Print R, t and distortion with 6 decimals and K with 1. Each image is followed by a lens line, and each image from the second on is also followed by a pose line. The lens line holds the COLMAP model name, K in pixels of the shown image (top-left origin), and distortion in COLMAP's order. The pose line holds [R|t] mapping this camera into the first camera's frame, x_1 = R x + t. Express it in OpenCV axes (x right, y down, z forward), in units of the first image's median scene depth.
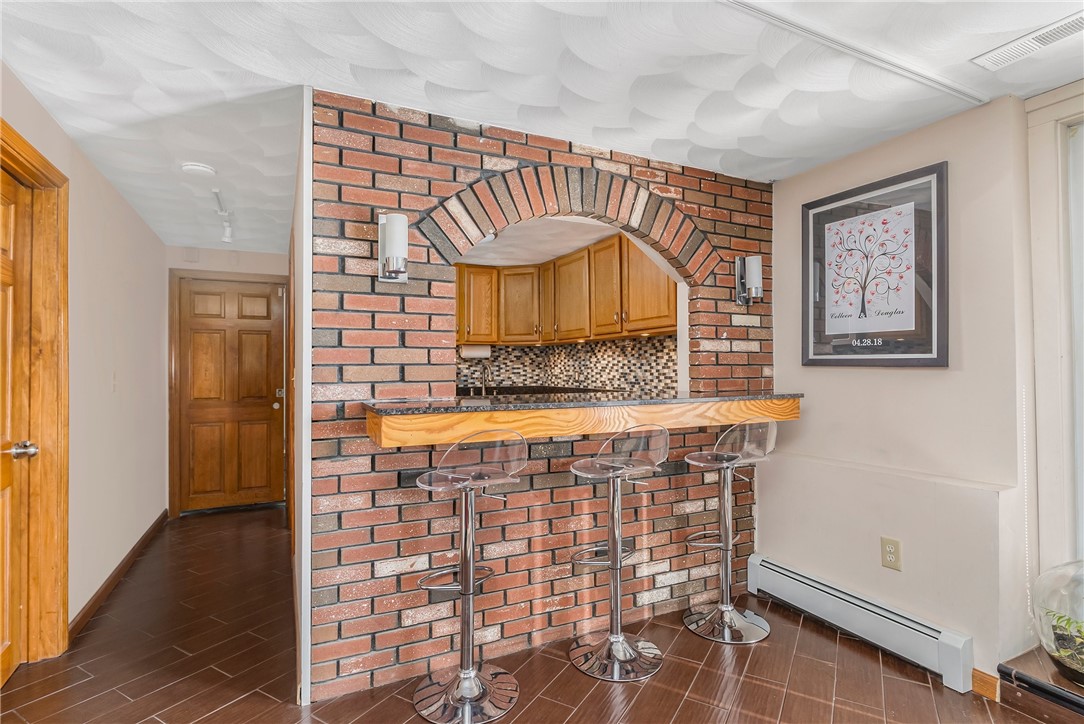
lens RADIAL K [[546.6, 0, 544.2], [0, 546.6, 363.3], [0, 0, 1]] dist [-0.000246, 0.000112]
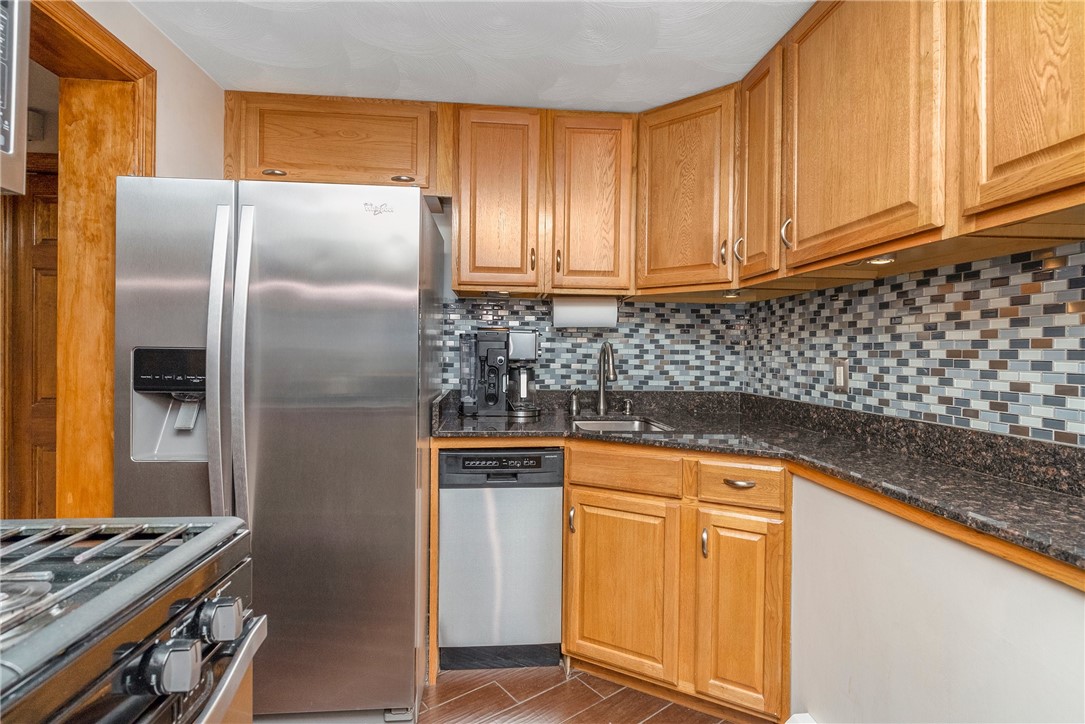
lens RADIAL K [[547.1, 0, 543.5], [0, 547.1, 355.8], [0, 0, 1]] dist [-0.000246, 0.000112]
pose [[0.937444, 0.020991, -0.347502, 0.000784], [-0.015533, 0.999708, 0.018484, 0.006690], [0.347789, -0.011930, 0.937497, 0.613794]]
